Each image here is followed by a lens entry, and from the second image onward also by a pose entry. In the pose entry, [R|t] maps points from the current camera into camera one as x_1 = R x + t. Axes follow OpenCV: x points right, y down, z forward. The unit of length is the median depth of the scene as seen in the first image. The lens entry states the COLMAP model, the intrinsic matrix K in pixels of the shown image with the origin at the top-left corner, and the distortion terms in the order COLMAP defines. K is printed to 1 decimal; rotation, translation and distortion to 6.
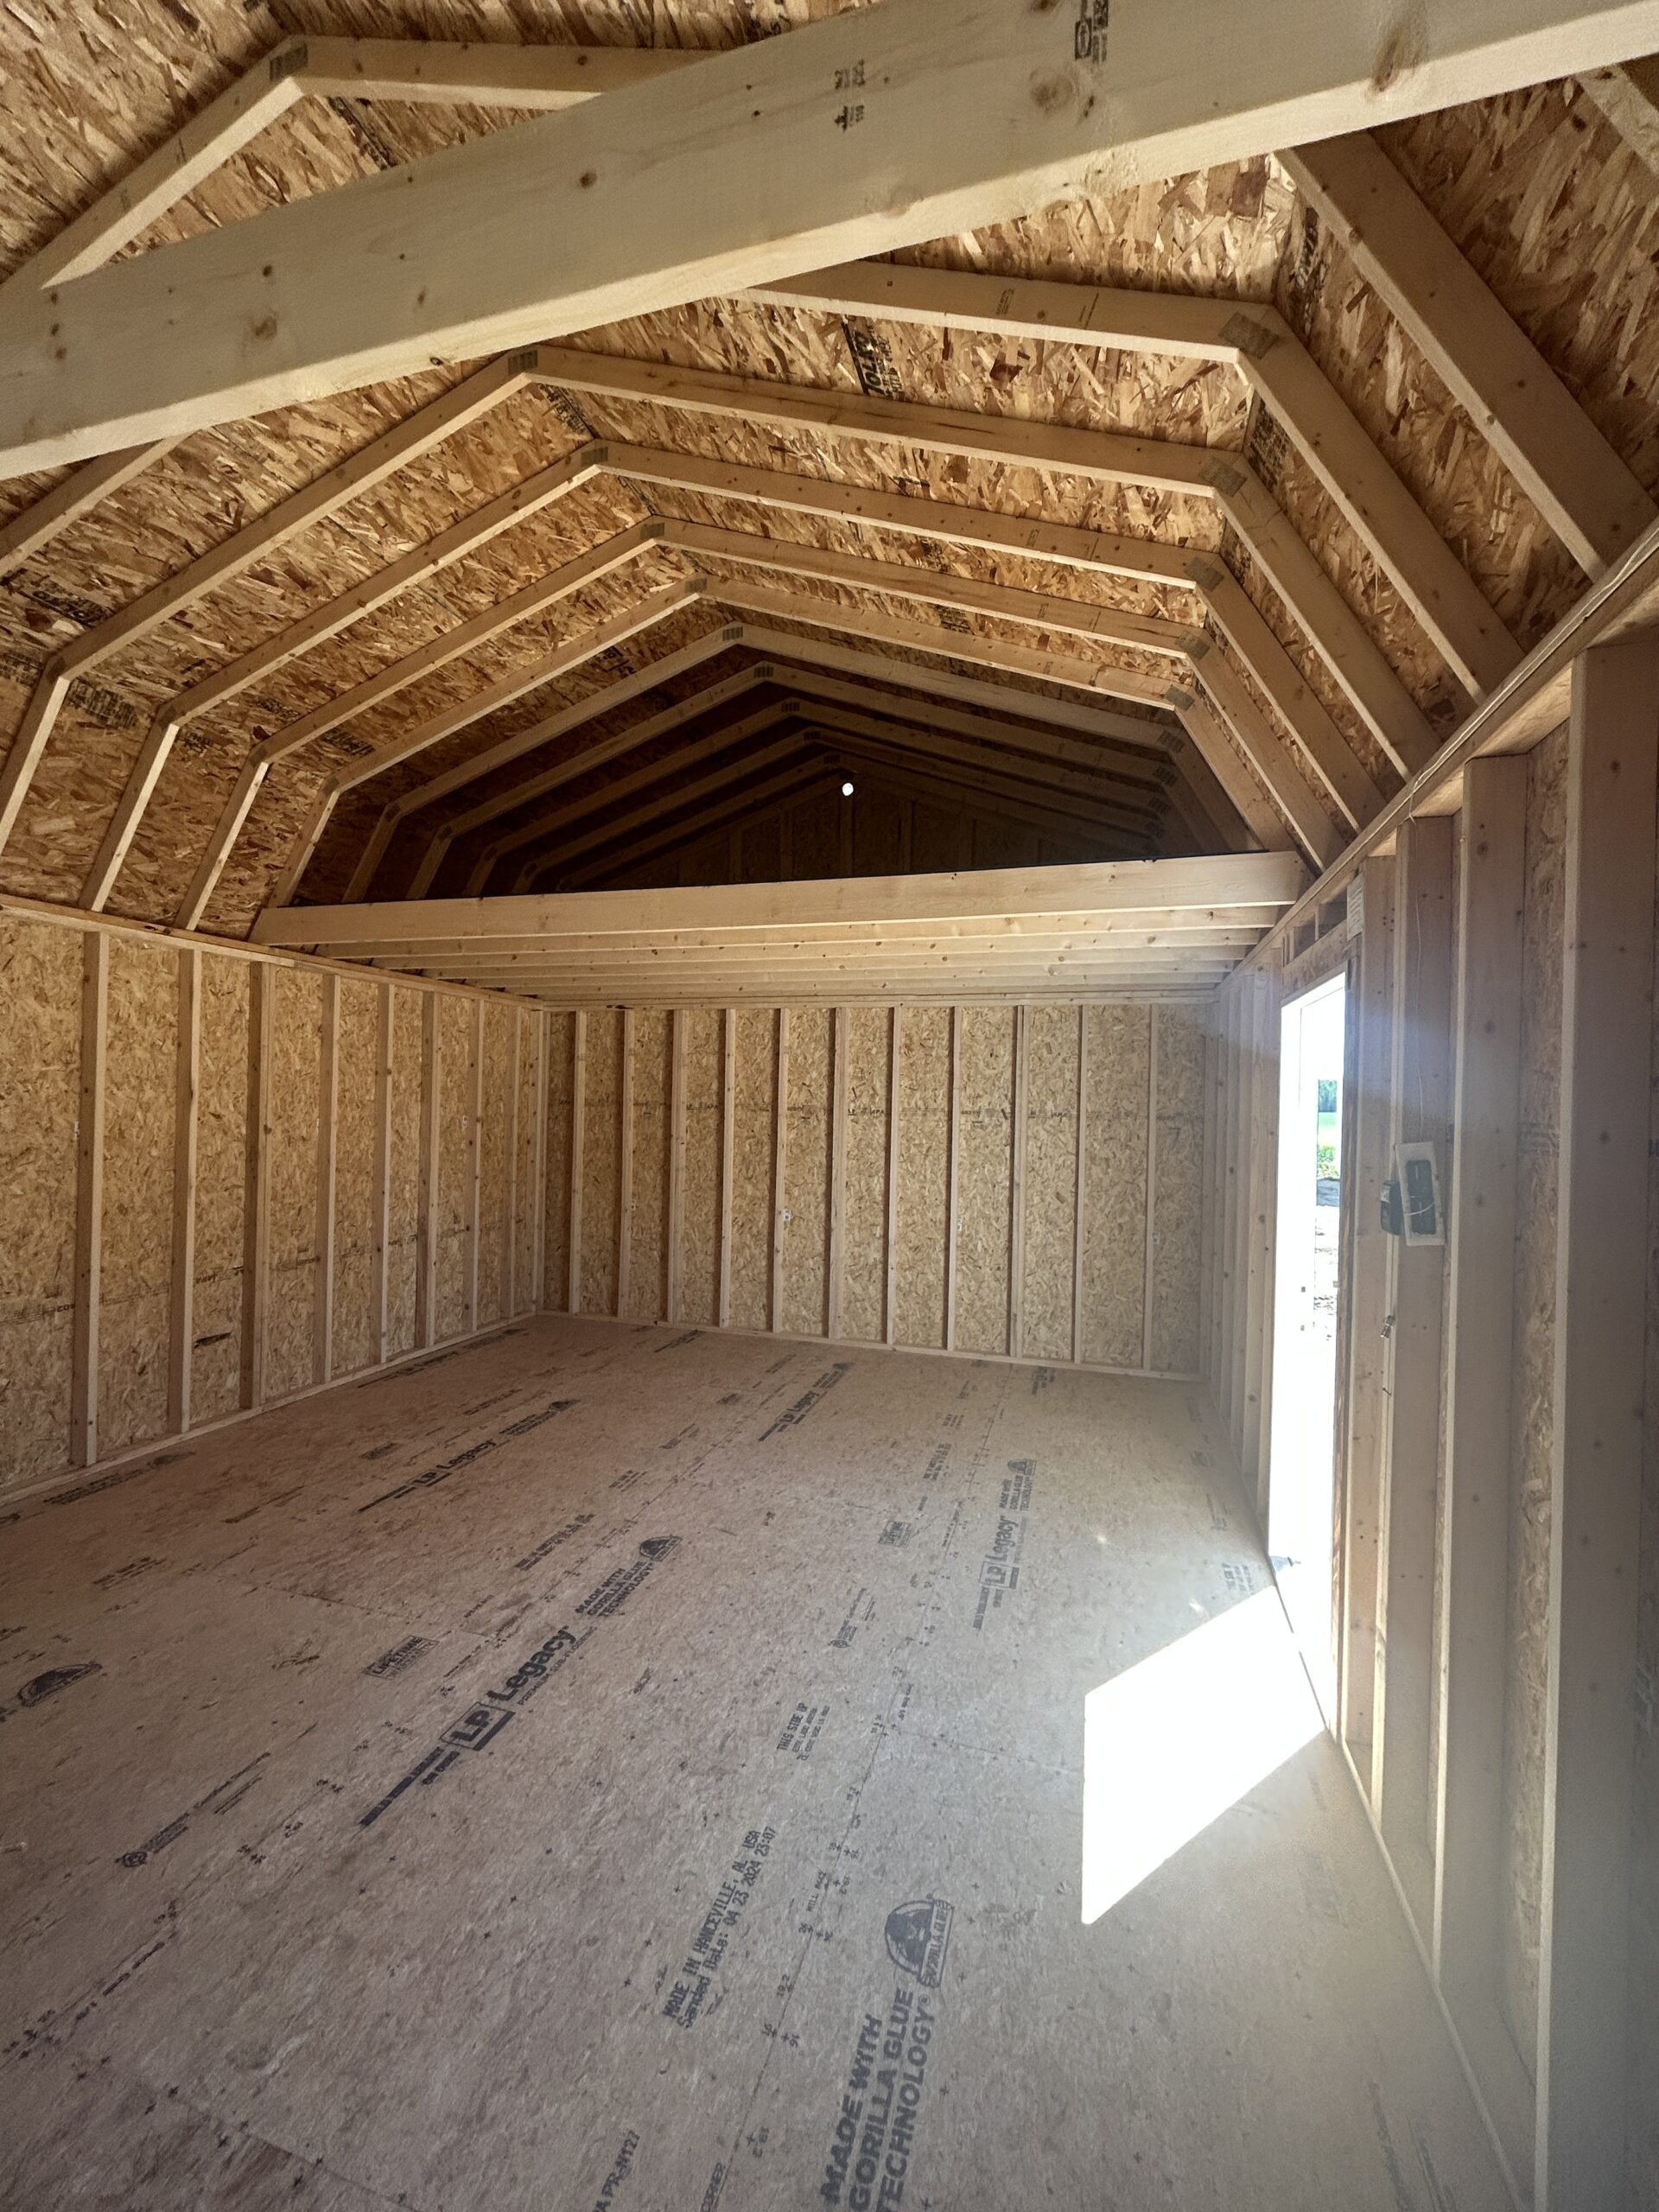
lens RADIAL K [[894.3, 0, 829.9], [0, 894.3, 1105.6], [0, 0, 1]] dist [-0.000082, 0.000041]
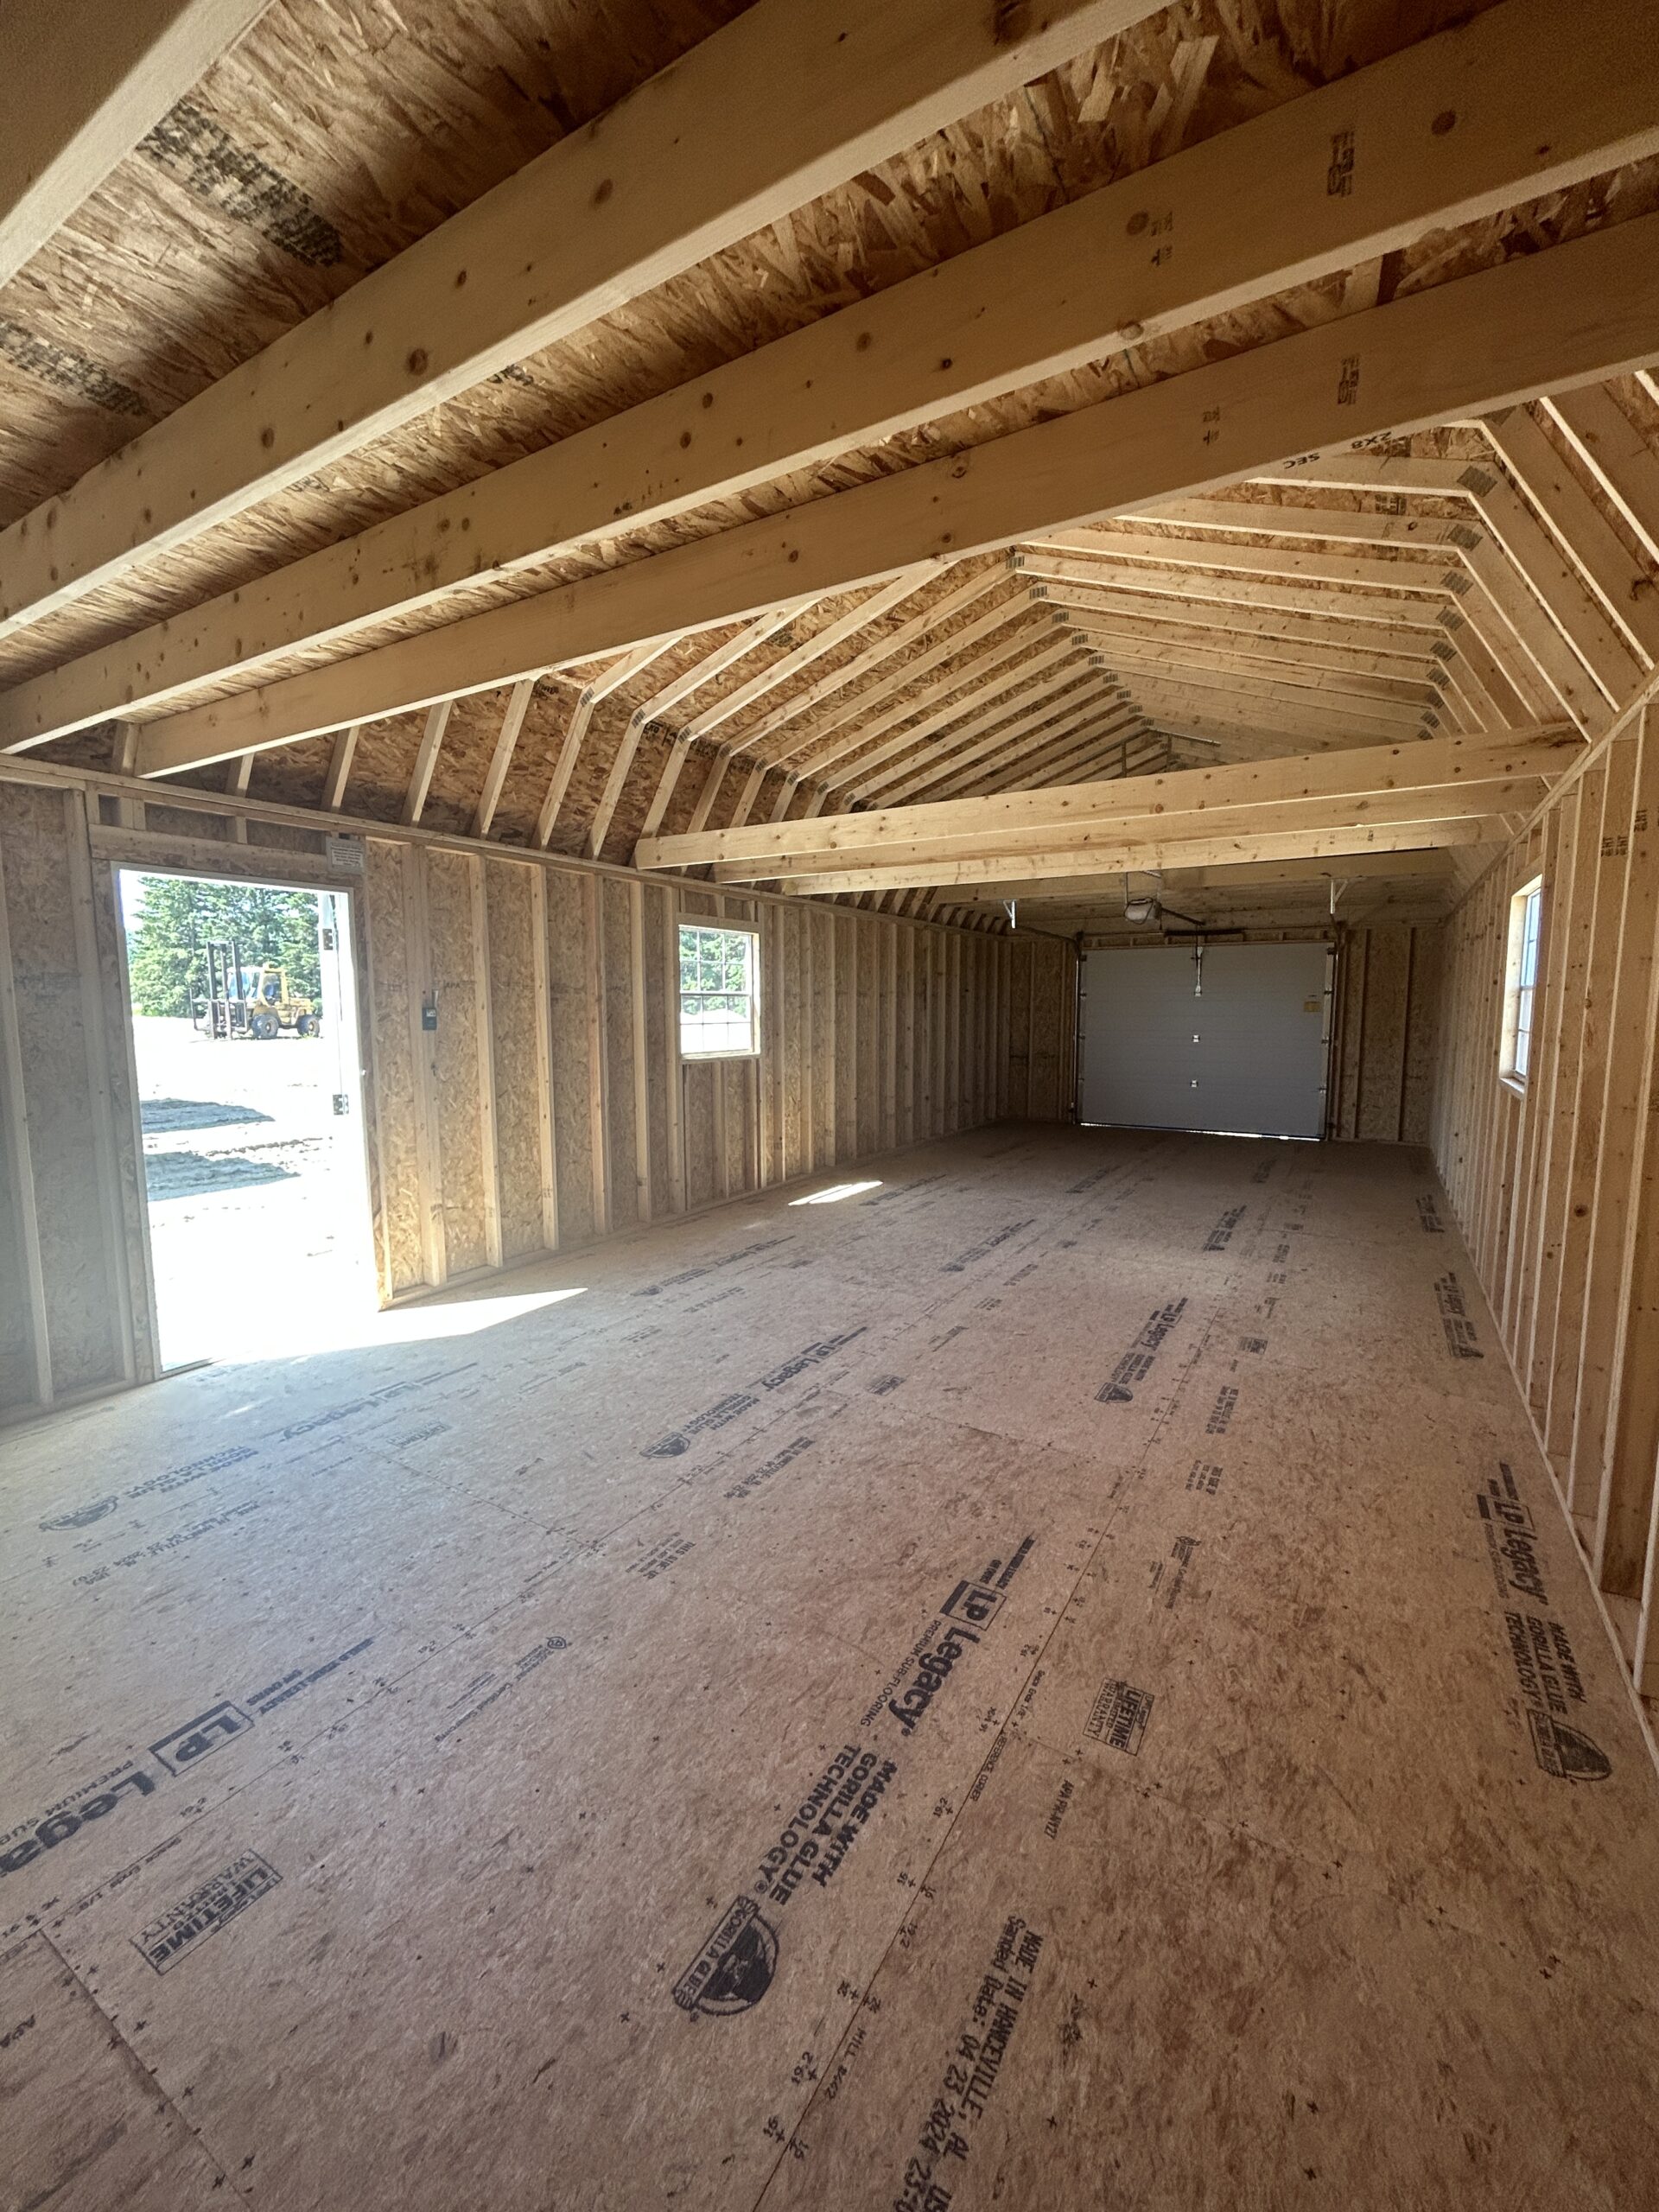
lens RADIAL K [[894.3, 0, 831.2], [0, 894.3, 1102.2], [0, 0, 1]] dist [-0.000082, 0.000041]
pose [[-0.968763, -0.049414, 0.243014, -0.592348], [-0.021339, 0.992923, 0.116830, 0.023745], [-0.247067, 0.107995, -0.962962, 1.904860]]
